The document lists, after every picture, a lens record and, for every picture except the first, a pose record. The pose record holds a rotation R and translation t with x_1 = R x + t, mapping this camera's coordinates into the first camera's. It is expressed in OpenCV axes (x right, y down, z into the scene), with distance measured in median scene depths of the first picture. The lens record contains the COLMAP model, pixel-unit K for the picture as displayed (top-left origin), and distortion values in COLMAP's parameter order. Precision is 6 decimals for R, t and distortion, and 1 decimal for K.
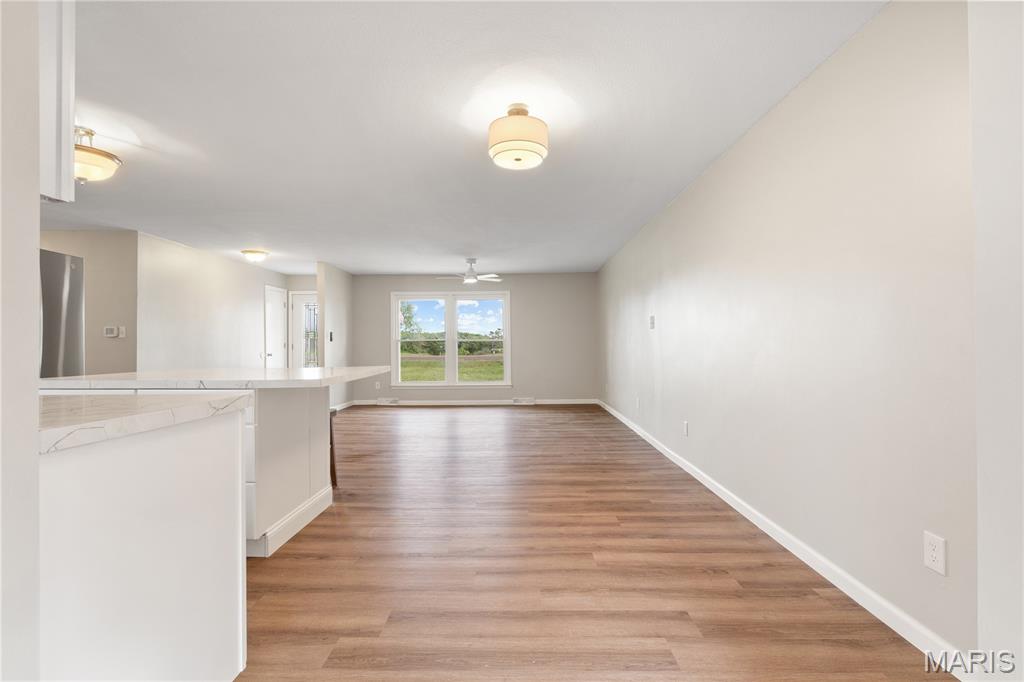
lens RADIAL K [[470.8, 0, 505.3], [0, 470.8, 343.9], [0, 0, 1]] dist [-0.008674, 0.001540]
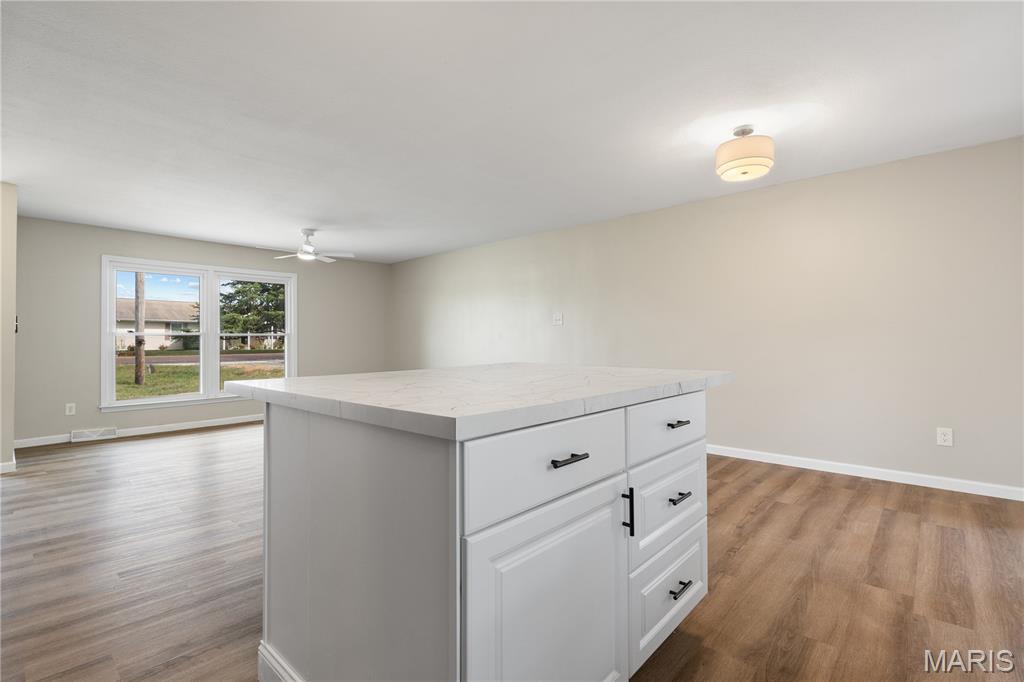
lens RADIAL K [[470.8, 0, 509.3], [0, 470.8, 332.0], [0, 0, 1]] dist [-0.008674, 0.001540]
pose [[0.662647, 0.016094, 0.748759, -1.015421], [0.001797, 0.999732, -0.023079, 0.017198], [-0.748930, 0.016639, 0.662440, 0.574405]]
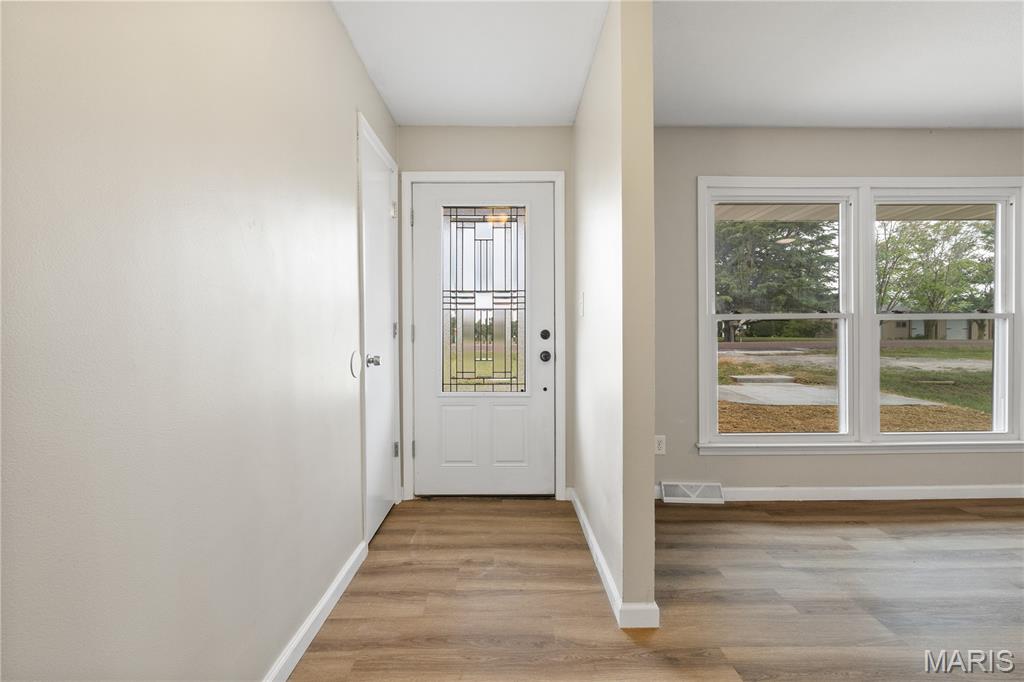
lens RADIAL K [[470.8, 0, 511.9], [0, 470.8, 332.6], [0, 0, 1]] dist [-0.008674, 0.001540]
pose [[0.999597, 0.003633, 0.028143, -1.141932], [-0.003779, 0.999980, 0.005136, 0.011472], [-0.028124, -0.005240, 0.999591, 1.914421]]
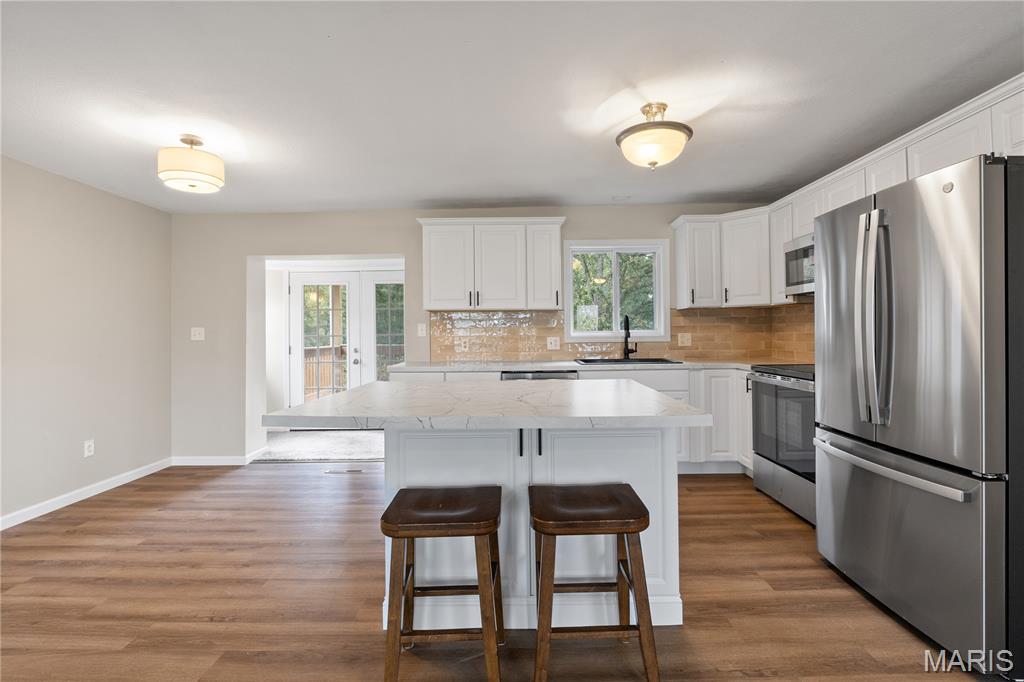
lens RADIAL K [[470.8, 0, 516.5], [0, 470.8, 330.5], [0, 0, 1]] dist [-0.008674, 0.001540]
pose [[-0.999767, 0.015731, -0.014804, -0.587170], [0.015829, 0.999854, -0.006506, -0.036808], [0.014699, -0.006739, -0.999869, 1.756029]]
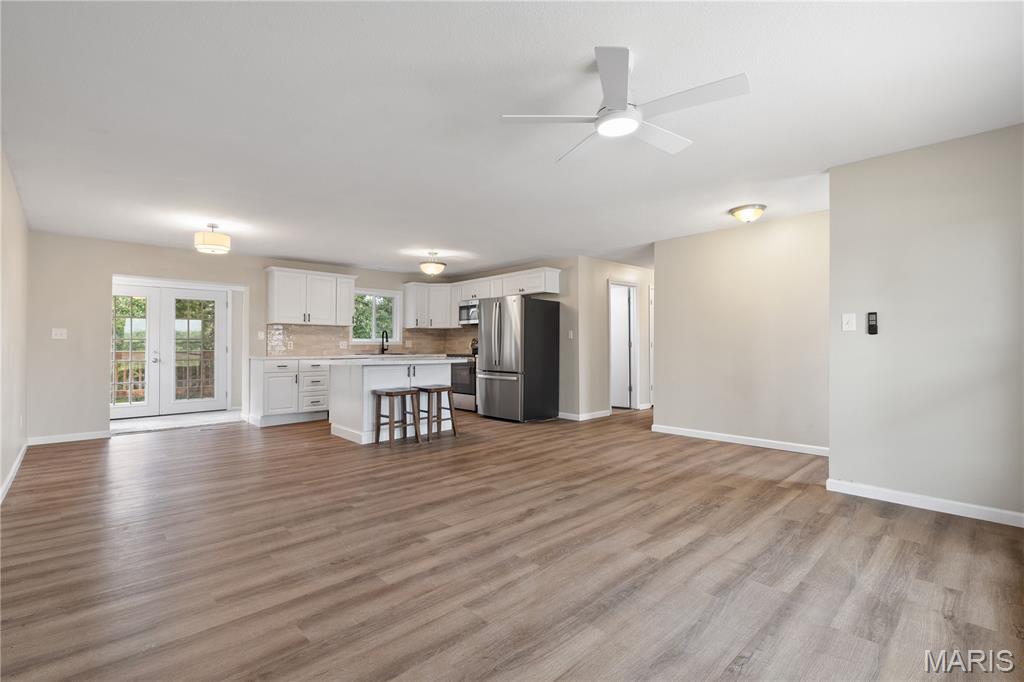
lens RADIAL K [[470.8, 0, 512.3], [0, 470.8, 337.0], [0, 0, 1]] dist [-0.008674, 0.001540]
pose [[-0.709164, -0.008734, -0.704990, 0.445876], [0.006522, 0.999799, -0.018948, 0.006578], [0.705014, -0.018035, -0.708964, 2.766232]]
